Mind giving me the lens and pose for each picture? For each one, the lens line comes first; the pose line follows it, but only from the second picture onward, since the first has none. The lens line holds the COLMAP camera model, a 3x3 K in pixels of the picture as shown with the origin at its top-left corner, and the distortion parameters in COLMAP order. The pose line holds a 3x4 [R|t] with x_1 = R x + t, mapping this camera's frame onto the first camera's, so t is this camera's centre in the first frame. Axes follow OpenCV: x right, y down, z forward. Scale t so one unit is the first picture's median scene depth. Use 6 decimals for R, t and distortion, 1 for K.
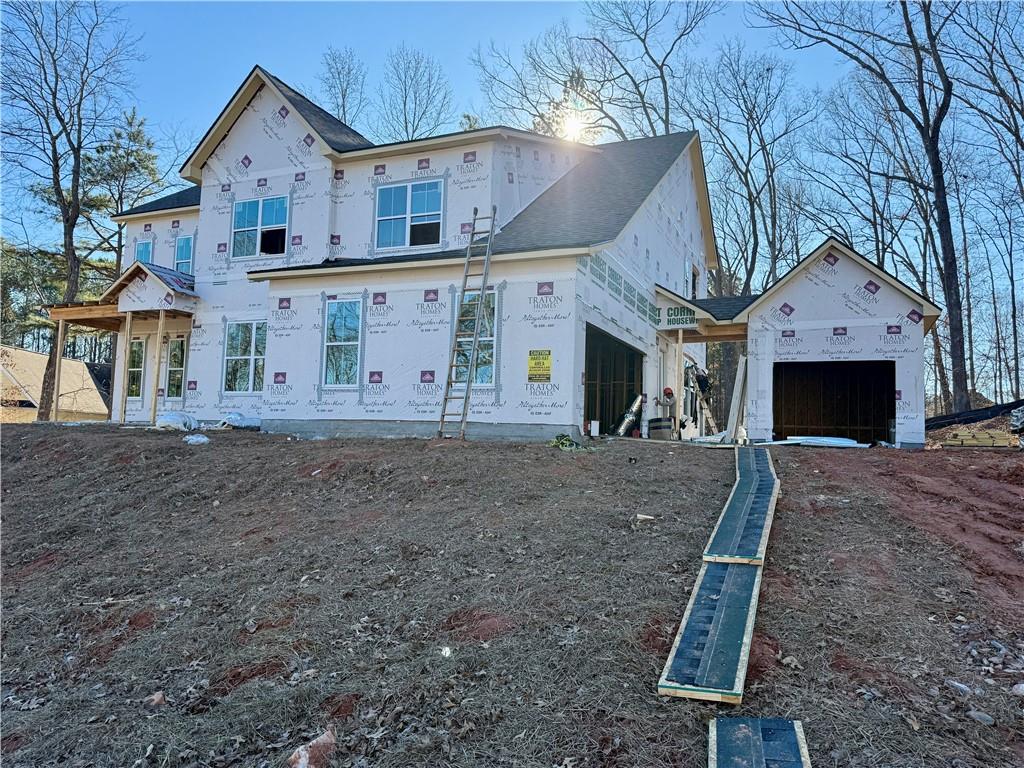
lens RADIAL K [[695.4, 0, 512.0], [0, 695.4, 384.0], [0, 0, 1]] dist [0.161262, -0.292509]
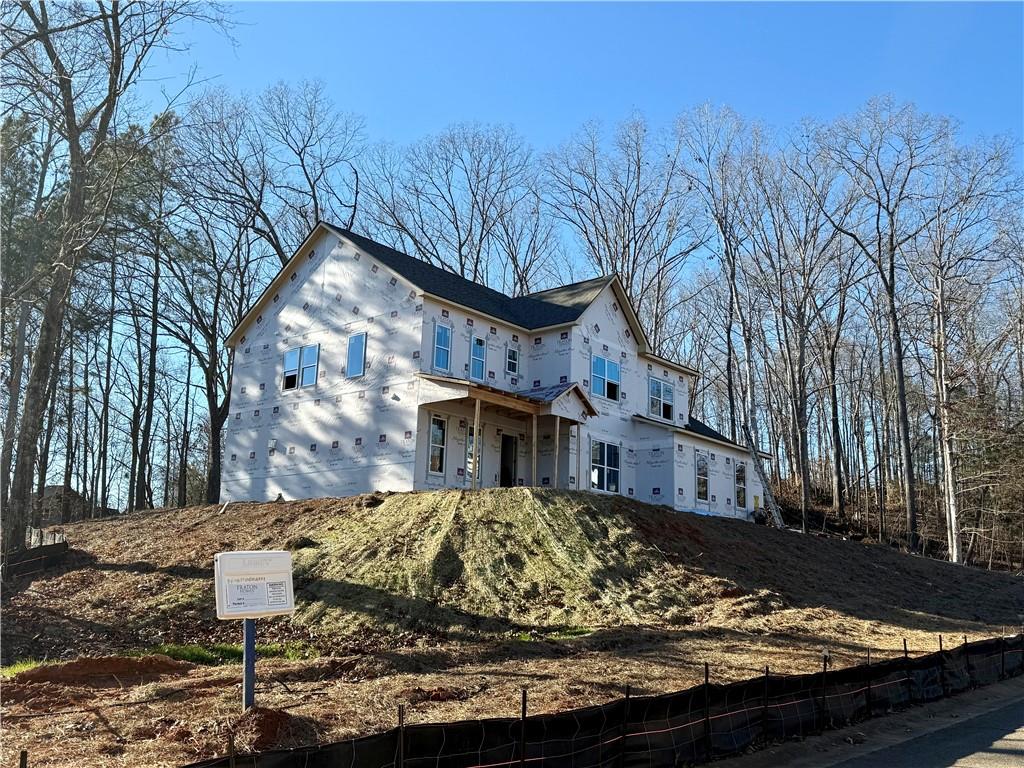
lens RADIAL K [[934.3, 0, 512.0], [0, 934.3, 384.0], [0, 0, 1]] dist [0.176902, 0.000484]
pose [[0.286024, 0.190029, 0.939191, -2.320216], [-0.101145, 0.980650, -0.167614, 0.141203], [-0.952869, -0.047052, 0.299710, 0.626270]]
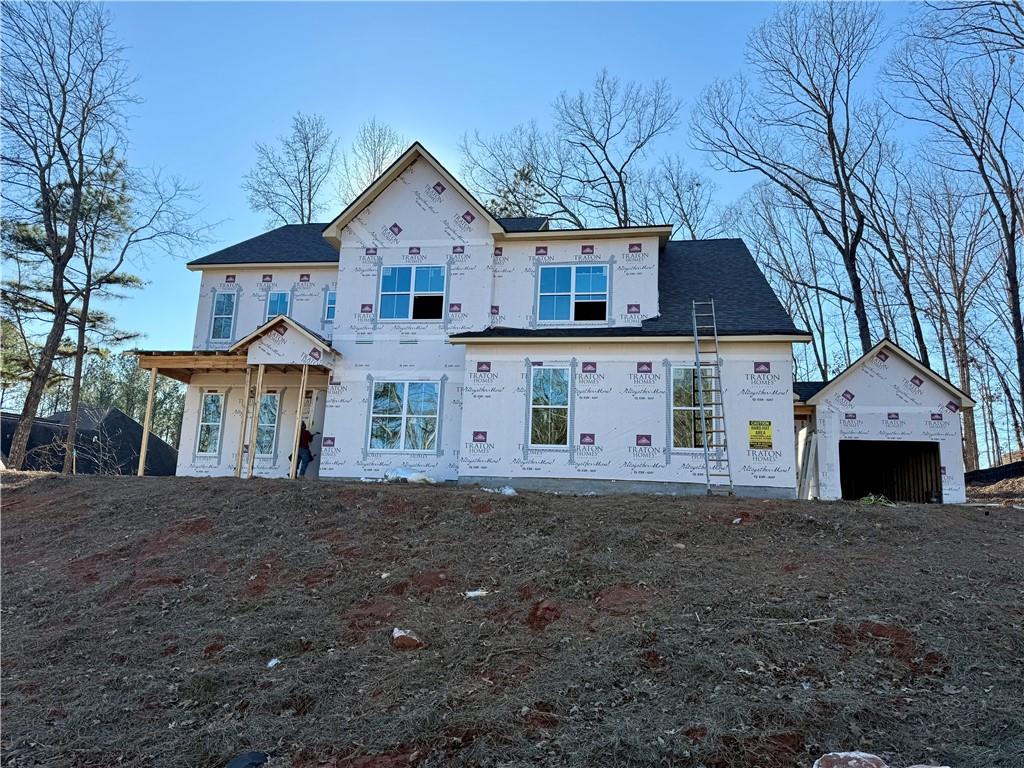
lens RADIAL K [[695.4, 0, 512.0], [0, 695.4, 384.0], [0, 0, 1]] dist [0.161262, -0.292509]
pose [[0.972272, 0.053753, 0.227593, -0.457359], [-0.030217, 0.993943, -0.105663, 0.019017], [-0.231894, 0.095856, 0.968006, -0.023007]]
